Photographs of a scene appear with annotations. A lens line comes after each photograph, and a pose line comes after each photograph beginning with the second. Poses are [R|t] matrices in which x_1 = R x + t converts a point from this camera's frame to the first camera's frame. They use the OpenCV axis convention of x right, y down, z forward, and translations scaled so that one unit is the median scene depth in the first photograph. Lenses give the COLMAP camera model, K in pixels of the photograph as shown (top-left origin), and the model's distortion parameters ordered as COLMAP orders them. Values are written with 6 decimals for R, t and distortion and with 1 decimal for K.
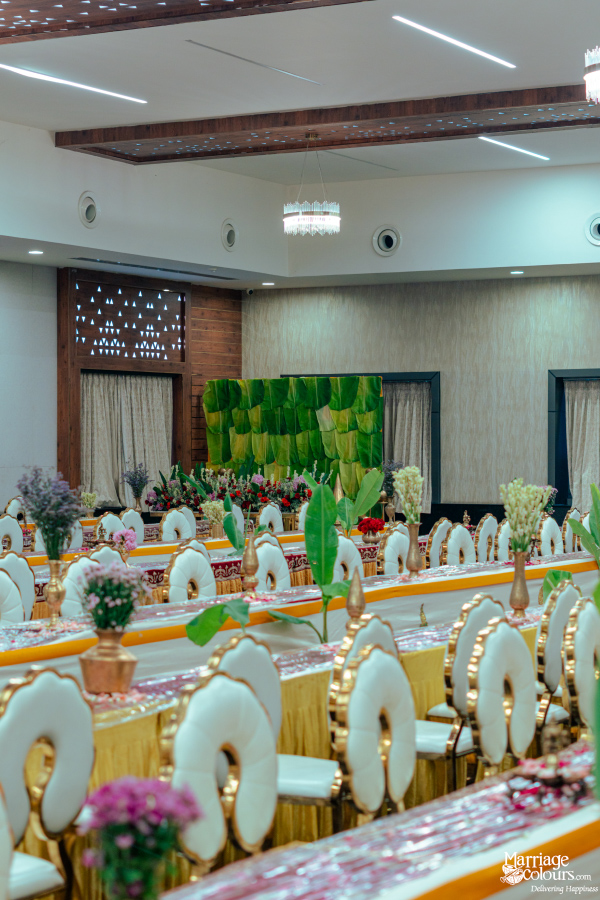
lens RADIAL K [[2108.3, 0, 298.4], [0, 2108.3, 450.3], [0, 0, 1]] dist [0.026362, 0.000000]
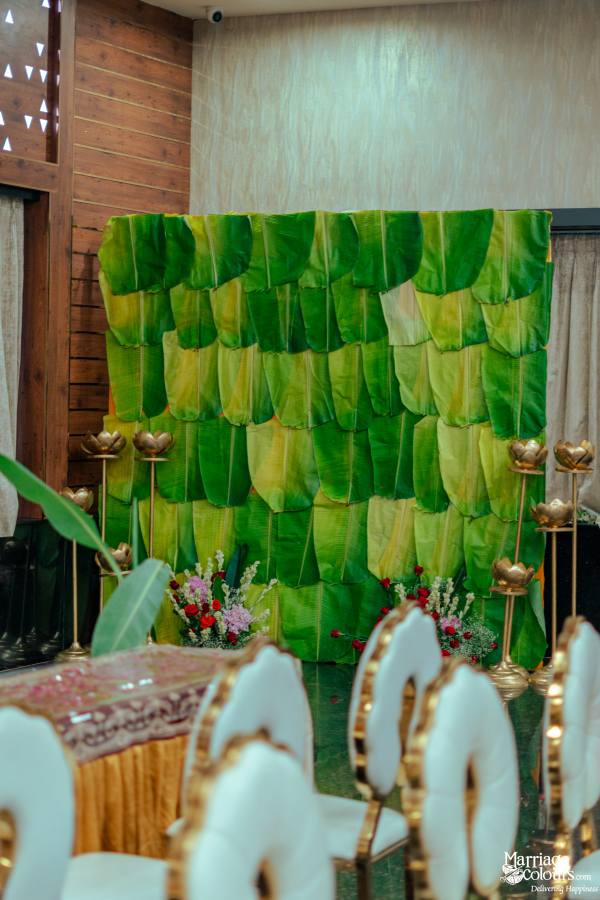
lens RADIAL K [[2108.3, 0, 304.0], [0, 2108.3, 449.0], [0, 0, 1]] dist [0.026362, 0.000000]
pose [[0.998002, 0.021659, 0.059356, -0.029397], [-0.023063, 0.999468, 0.023064, 0.001813], [-0.058825, -0.024387, 0.997970, 0.592539]]
